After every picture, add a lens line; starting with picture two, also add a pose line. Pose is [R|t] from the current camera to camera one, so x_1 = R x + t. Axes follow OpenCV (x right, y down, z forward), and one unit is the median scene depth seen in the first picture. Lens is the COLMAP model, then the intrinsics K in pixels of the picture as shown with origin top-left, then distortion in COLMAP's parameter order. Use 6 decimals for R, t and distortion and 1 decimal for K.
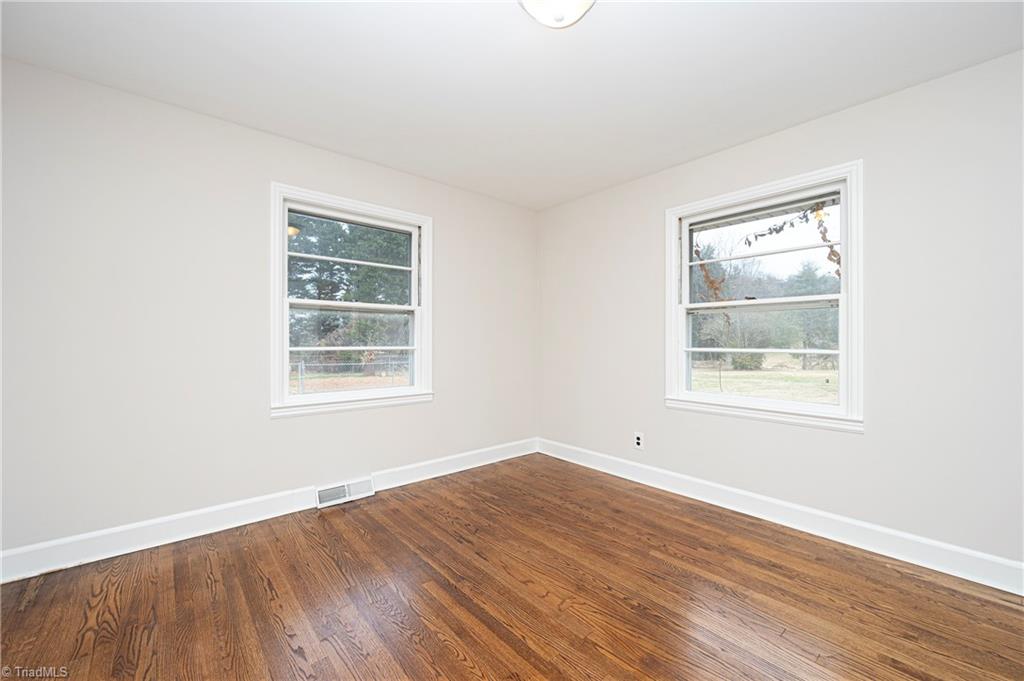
lens RADIAL K [[410.0, 0, 512.0], [0, 410.0, 340.5], [0, 0, 1]] dist [-0.001827, -0.000243]
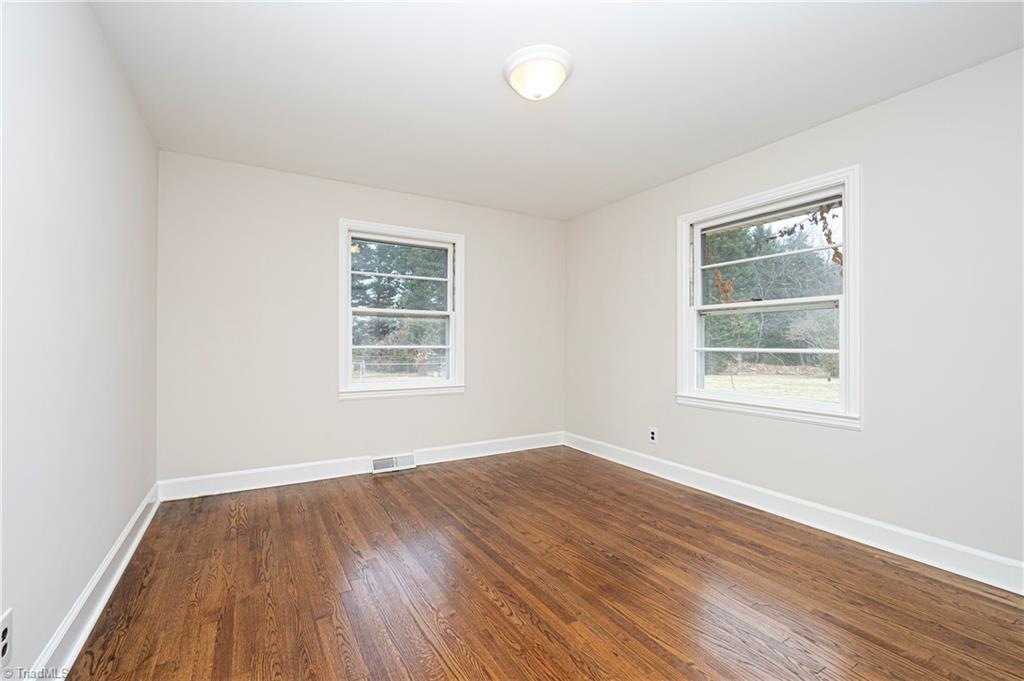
lens RADIAL K [[418.7, 0, 469.2], [0, 418.7, 342.0], [0, 0, 1]] dist [0.000334, -0.000240]
pose [[0.974643, 0.001287, -0.223760, 0.105981], [-0.001426, 0.999999, -0.000459, 0.005474], [0.223759, 0.000766, 0.974644, -0.194057]]
